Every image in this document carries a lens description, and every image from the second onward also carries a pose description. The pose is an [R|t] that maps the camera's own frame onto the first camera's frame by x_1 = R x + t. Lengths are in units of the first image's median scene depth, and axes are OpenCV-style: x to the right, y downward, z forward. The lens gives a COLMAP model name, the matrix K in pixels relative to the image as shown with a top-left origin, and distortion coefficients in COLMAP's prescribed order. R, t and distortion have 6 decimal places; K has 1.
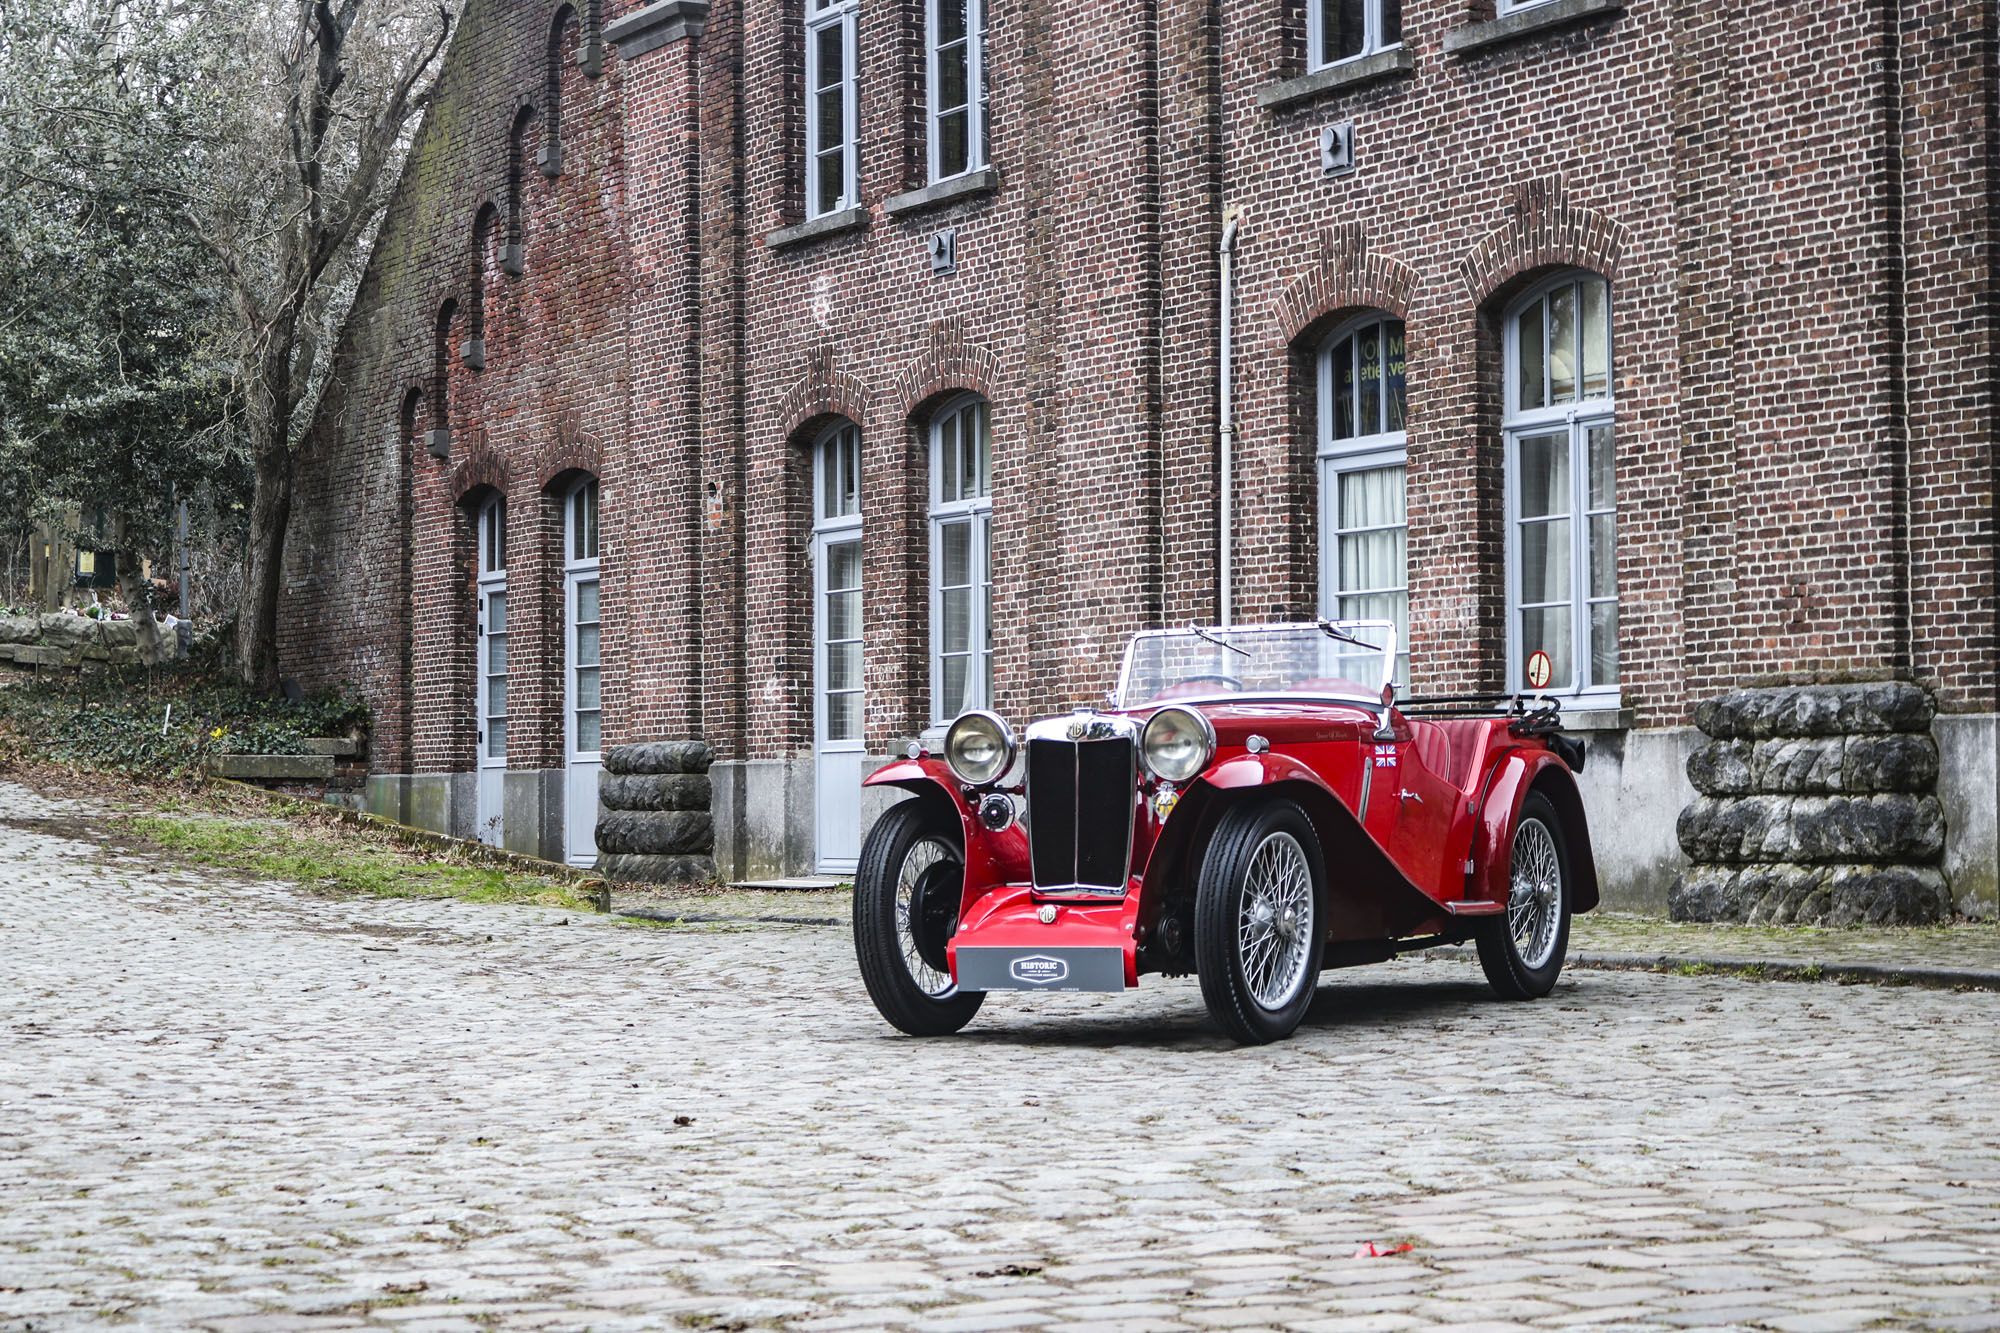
lens RADIAL K [[3934.2, 0, 996.6], [0, 3934.2, 698.6], [0, 0, 1]] dist [-0.003390, 0.219803]
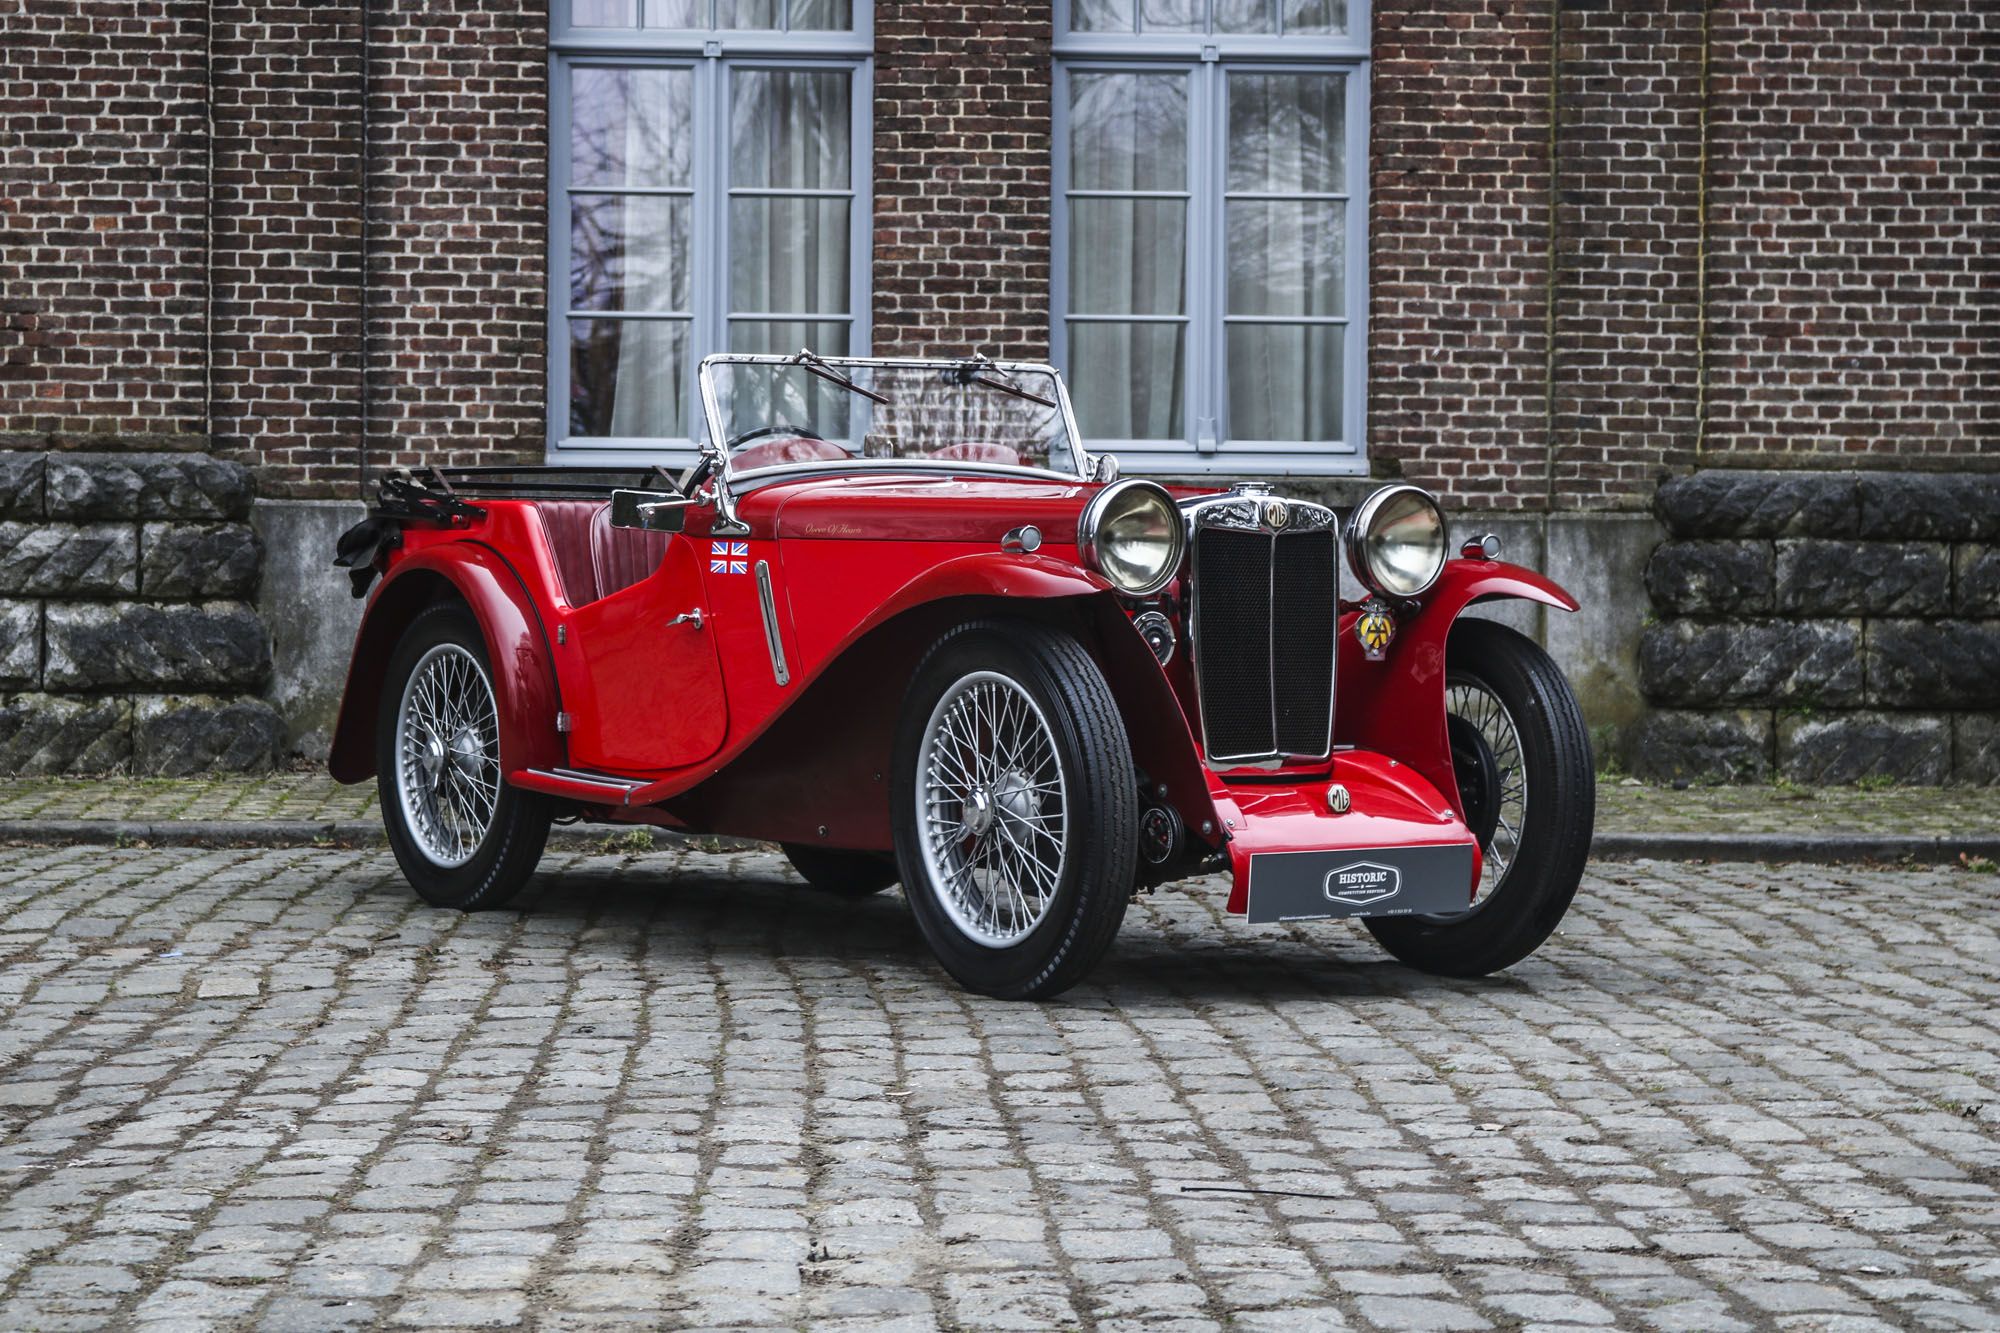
lens RADIAL K [[3934.2, 0, 996.6], [0, 3934.2, 698.6], [0, 0, 1]] dist [-0.003390, 0.219803]
pose [[0.465500, -0.010192, 0.884989, -0.364917], [-0.037236, 0.998823, 0.031089, 0.013306], [-0.884264, -0.047425, 0.464573, 0.495385]]
